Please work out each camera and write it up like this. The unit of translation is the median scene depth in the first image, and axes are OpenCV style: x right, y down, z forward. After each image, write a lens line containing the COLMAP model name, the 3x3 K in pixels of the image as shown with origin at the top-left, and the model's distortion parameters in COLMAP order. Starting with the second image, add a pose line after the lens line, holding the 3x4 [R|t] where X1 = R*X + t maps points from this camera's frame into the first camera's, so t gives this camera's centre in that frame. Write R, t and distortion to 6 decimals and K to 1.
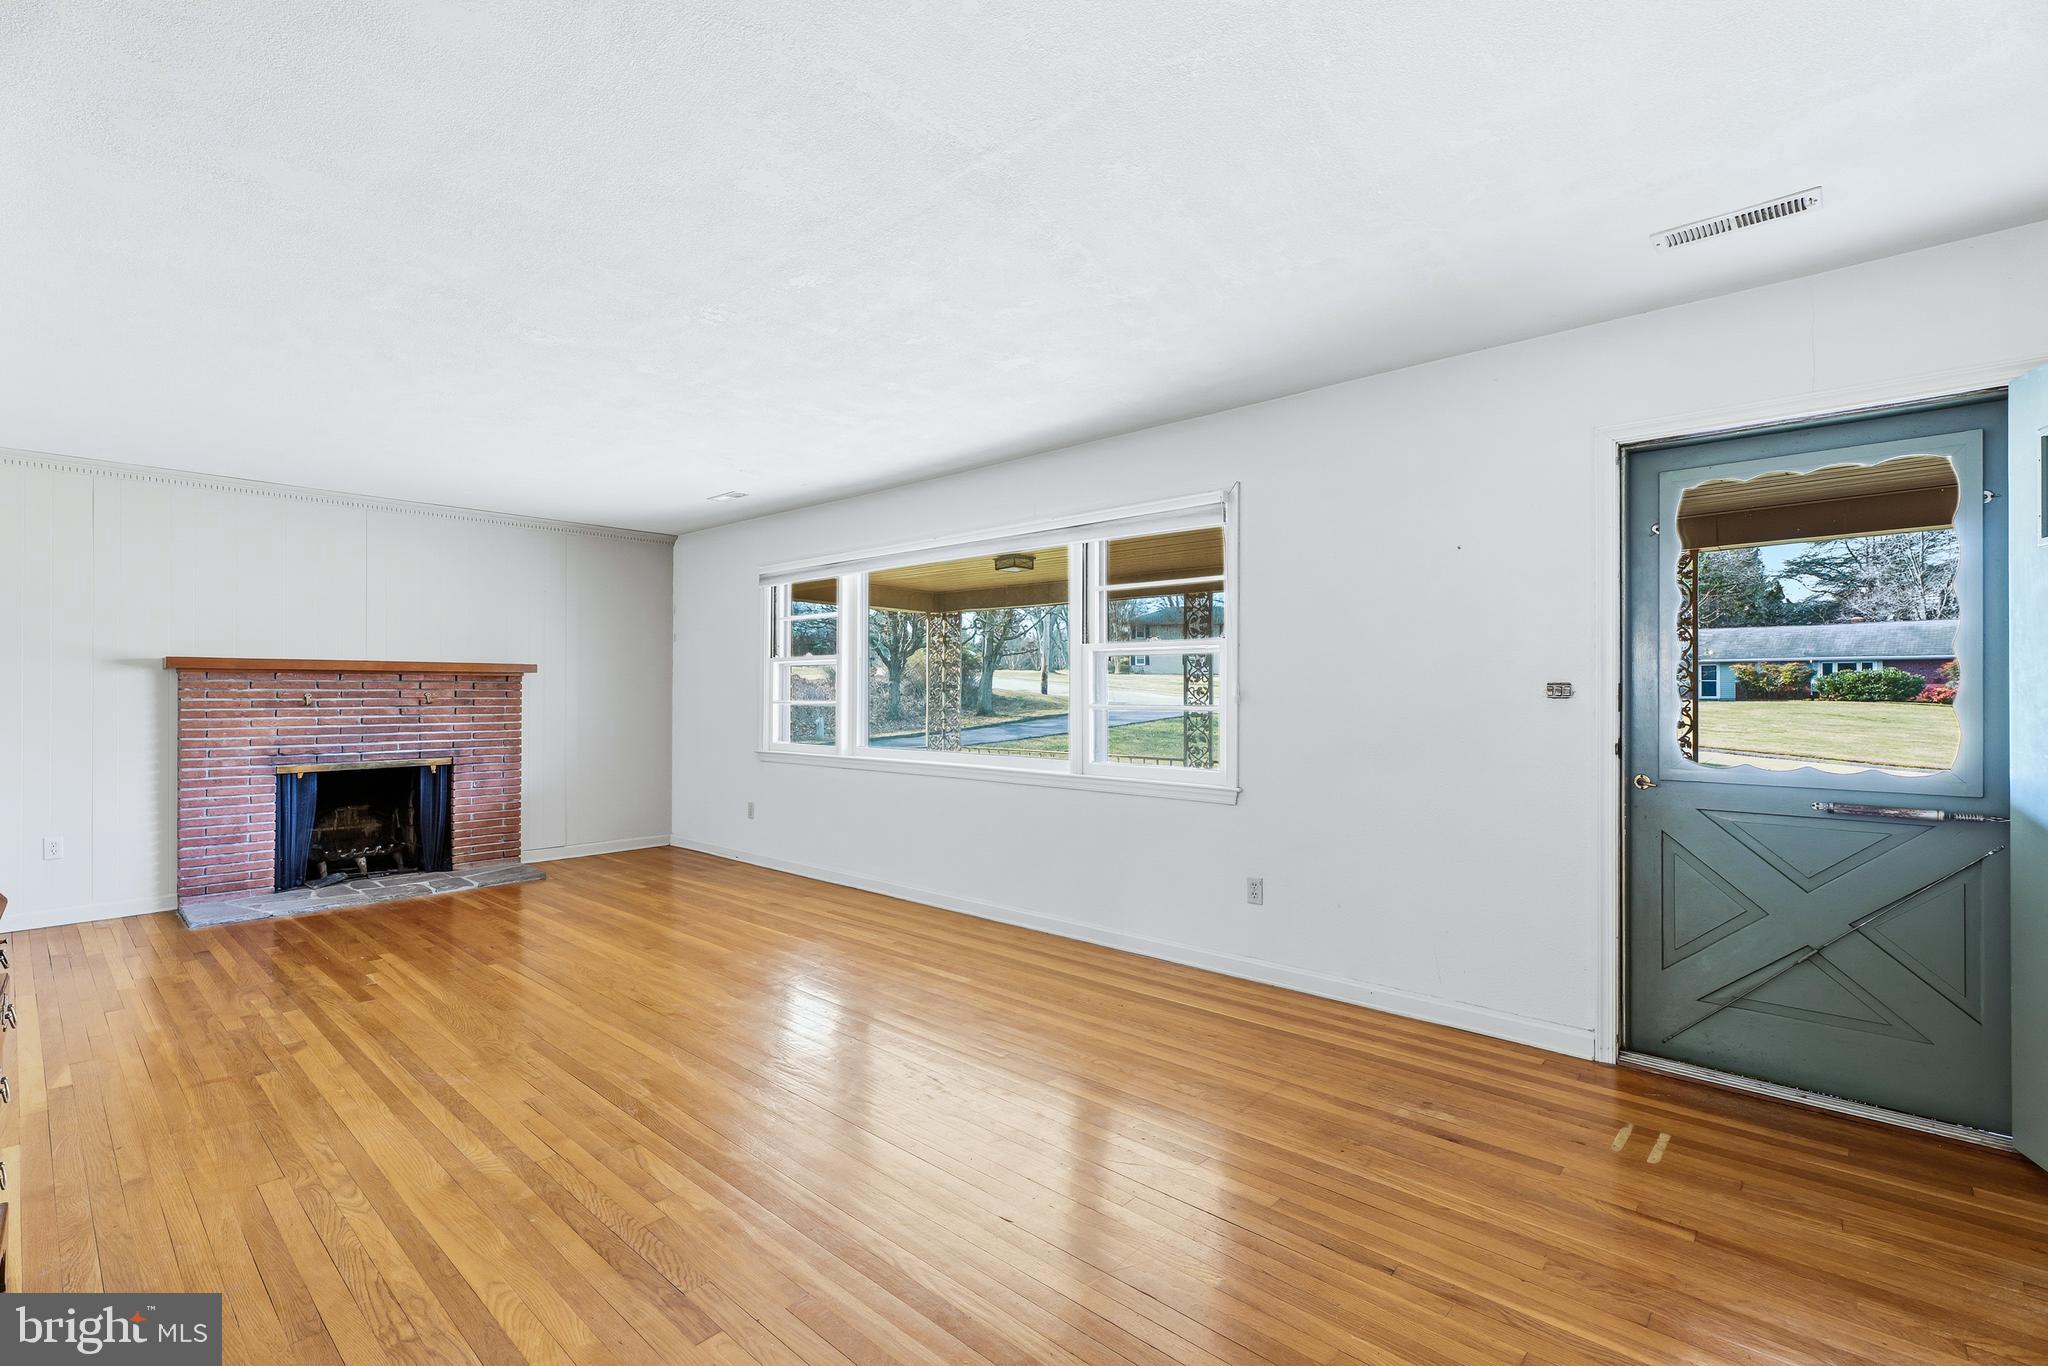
lens RADIAL K [[924.8, 0, 1010.6], [0, 924.8, 695.6], [0, 0, 1]] dist [-0.005553, 0.000689]
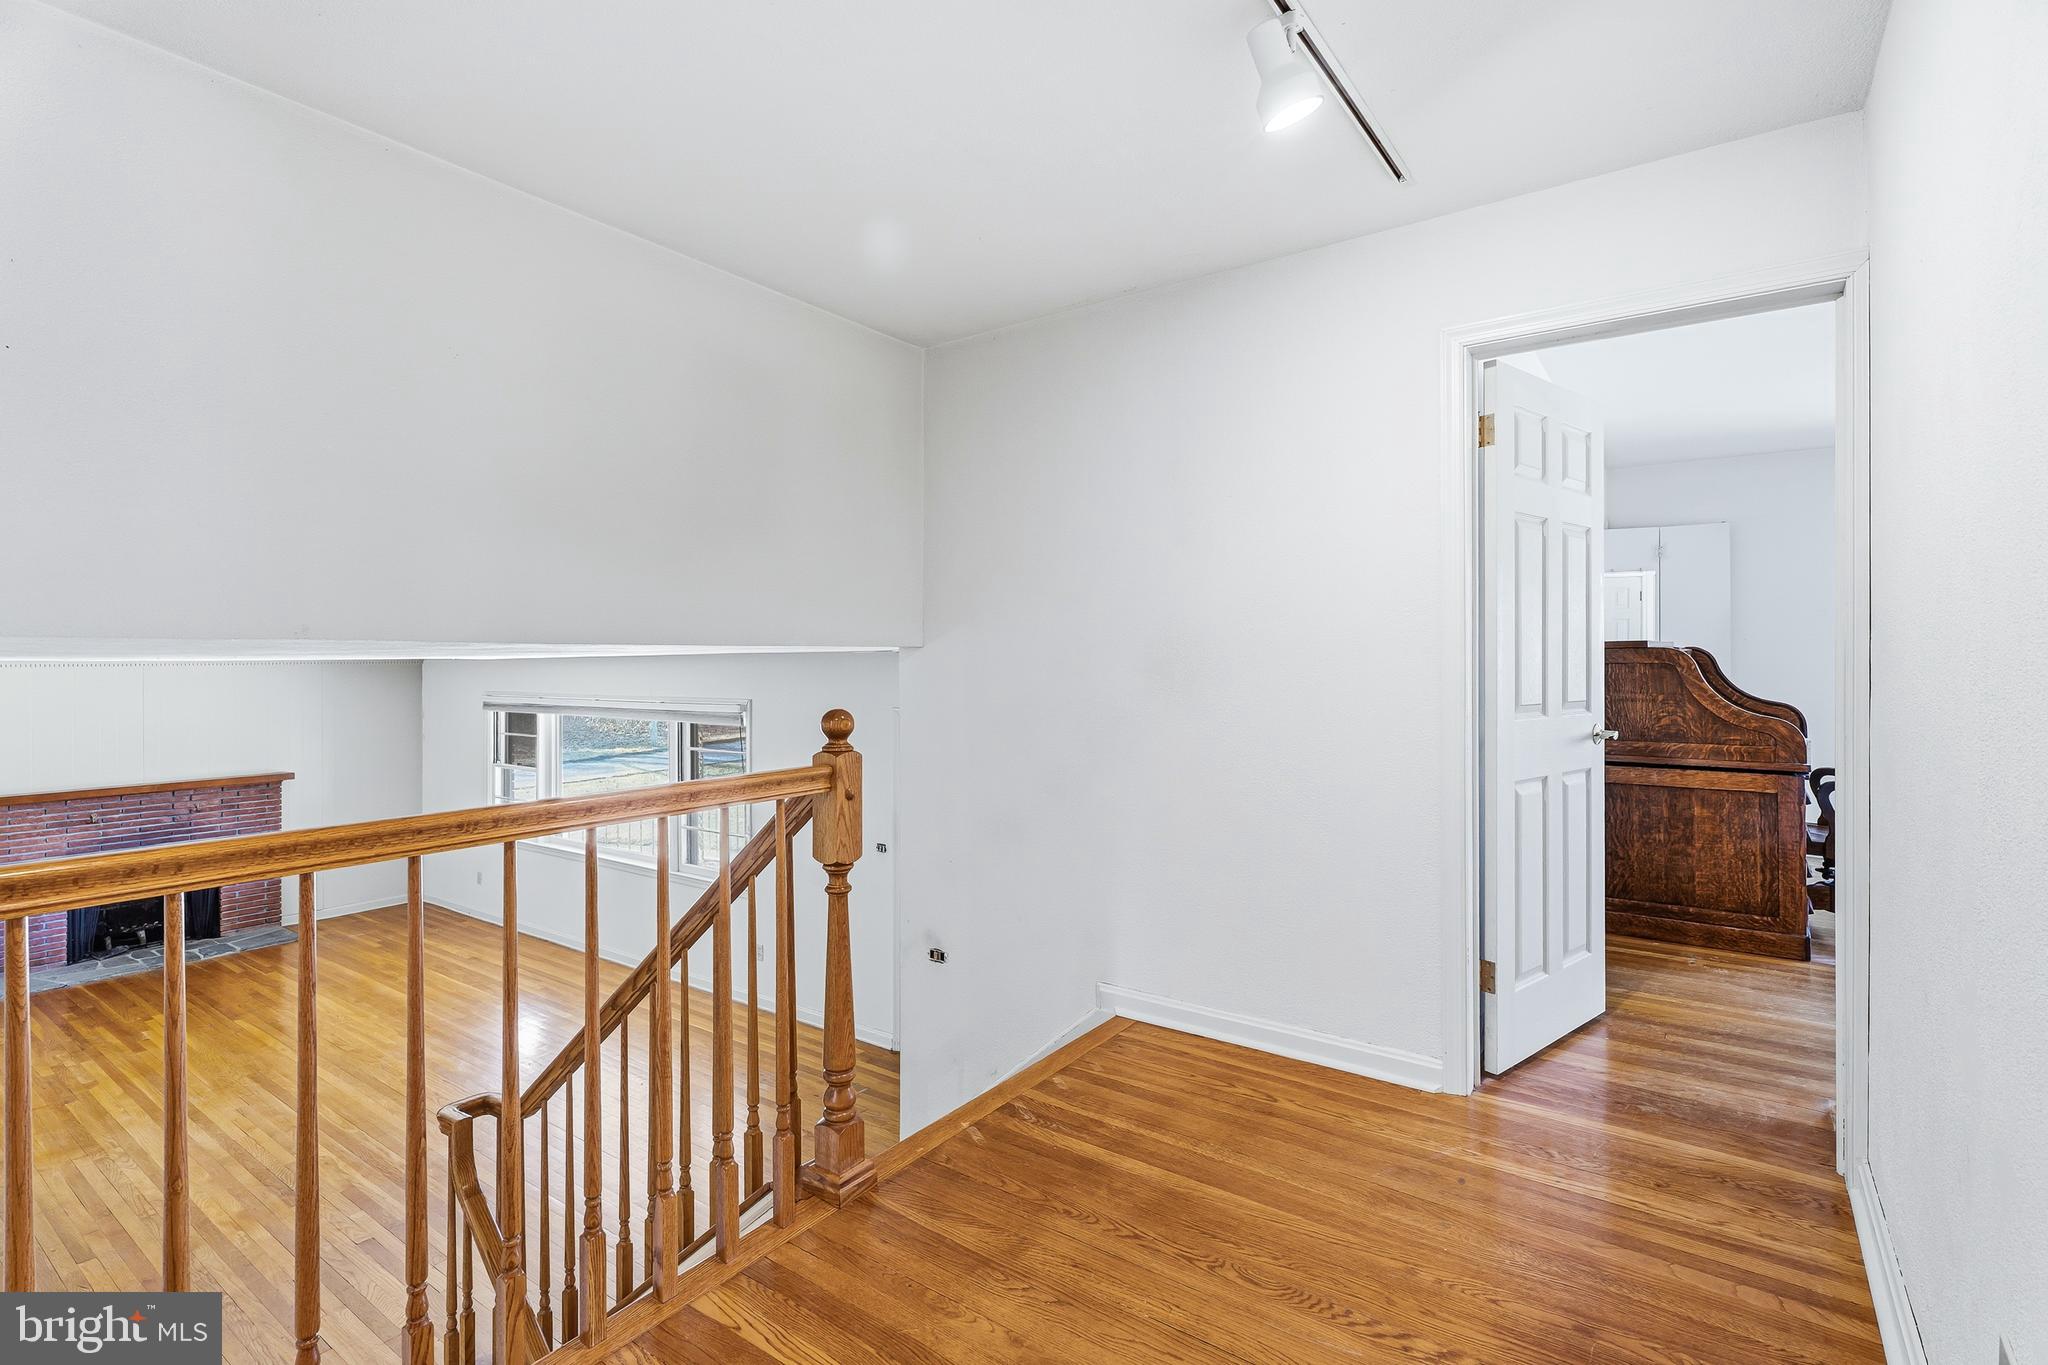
lens RADIAL K [[943.3, 0, 1036.6], [0, 943.3, 680.0], [0, 0, 1]] dist [0.000421, -0.001372]
pose [[0.990372, 0.003862, 0.138379, 0.391639], [-0.005634, 0.999907, 0.012417, -0.220195], [-0.138318, -0.013077, 0.990302, -0.526616]]
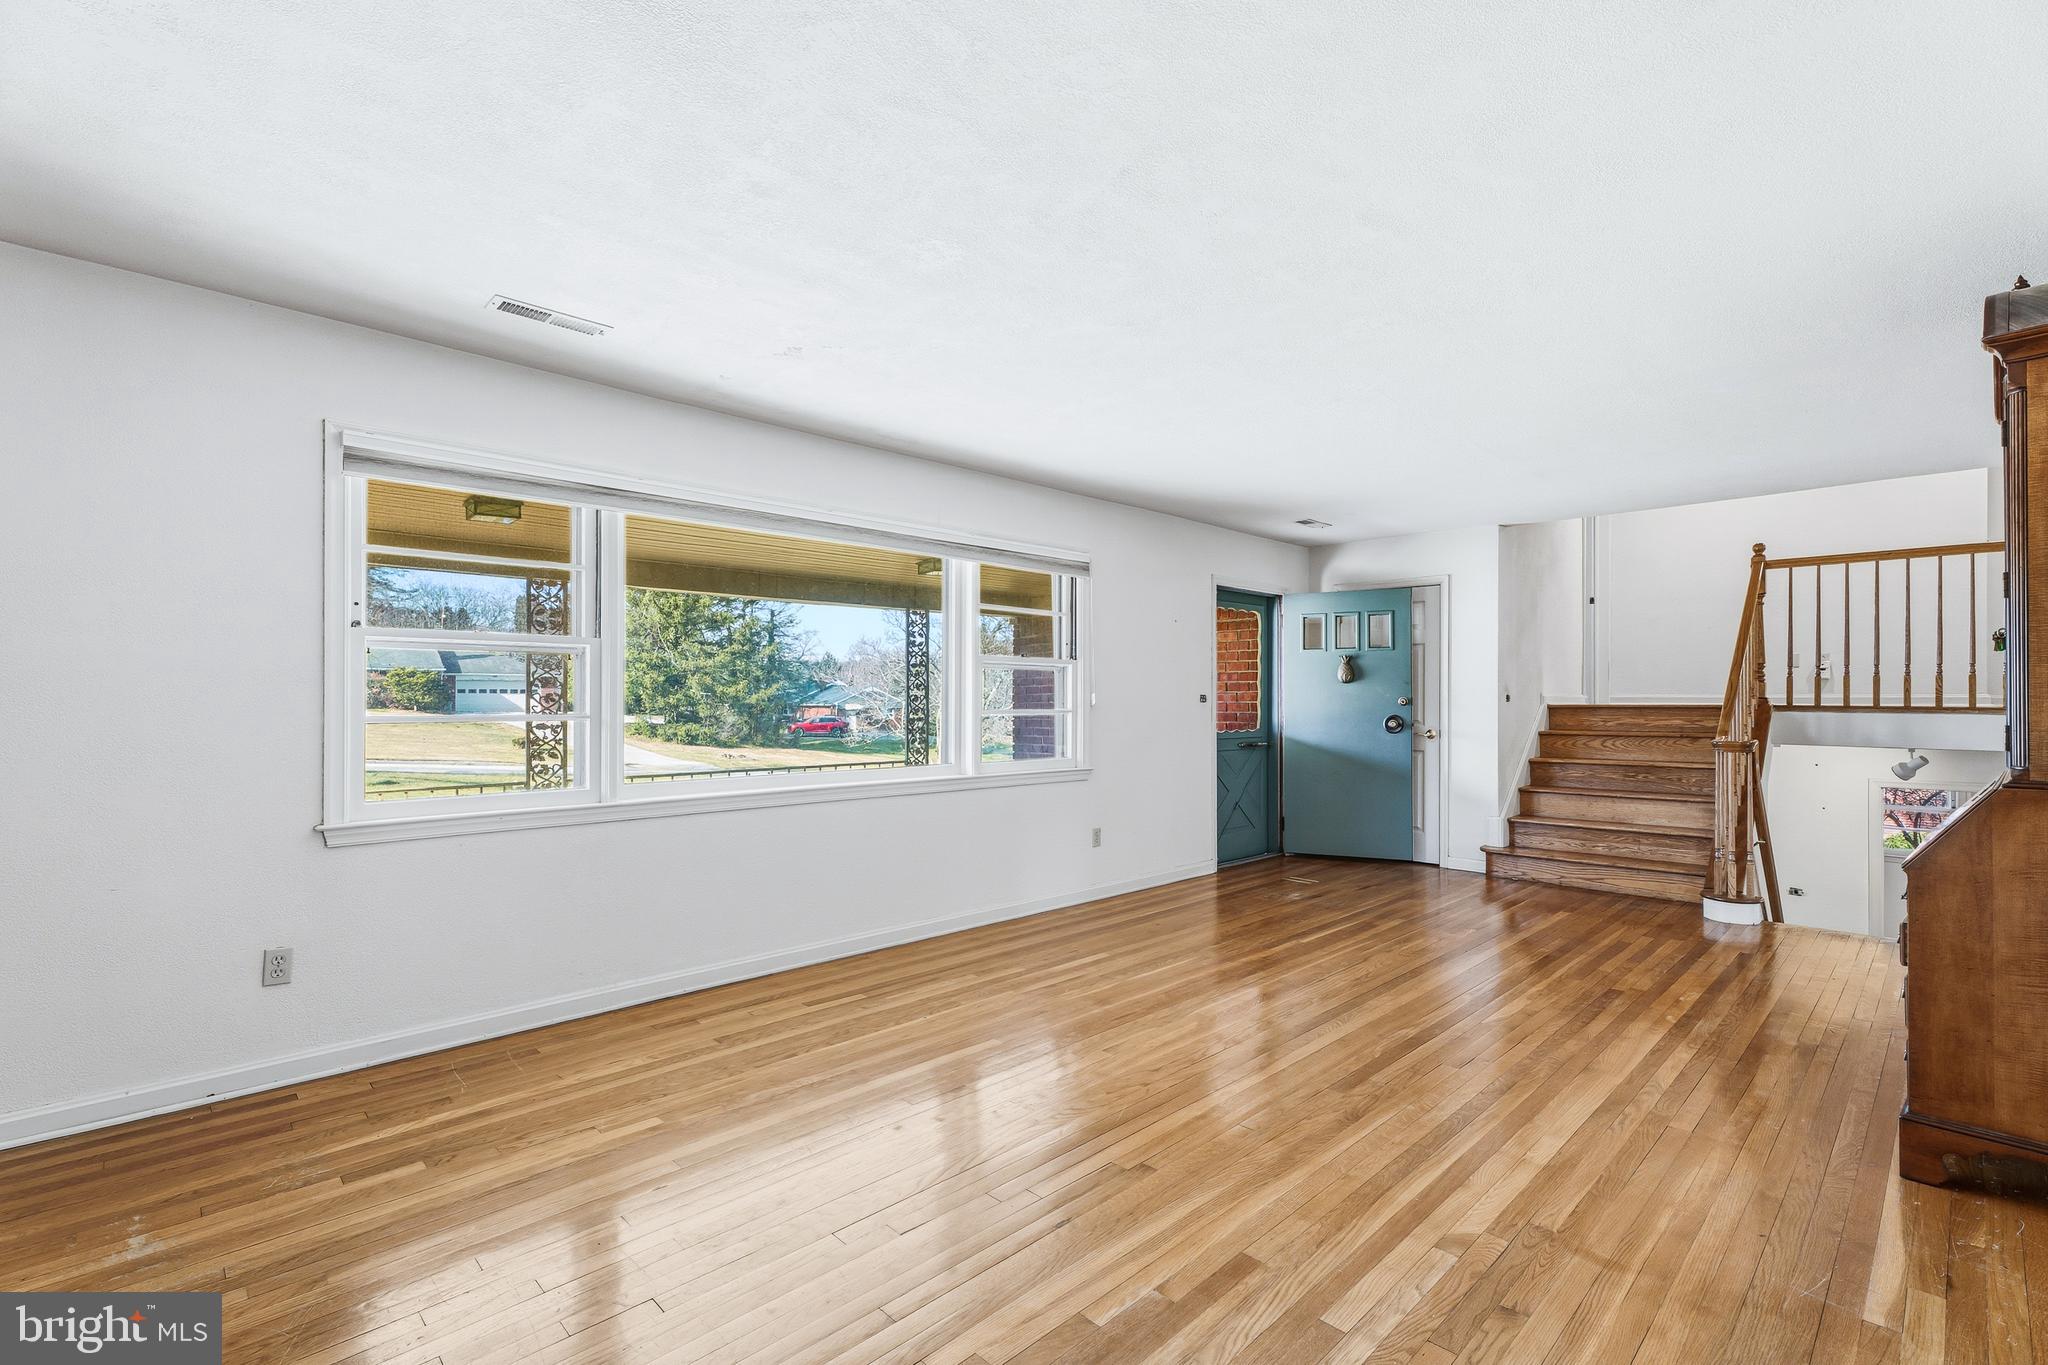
lens RADIAL K [[924.8, 0, 1019.8], [0, 924.8, 699.0], [0, 0, 1]] dist [-0.005553, 0.000689]
pose [[0.062676, -0.004145, 0.998025, -0.852943], [0.005421, 0.999978, 0.003813, -0.006563], [-0.998019, 0.005171, 0.062697, 0.745911]]
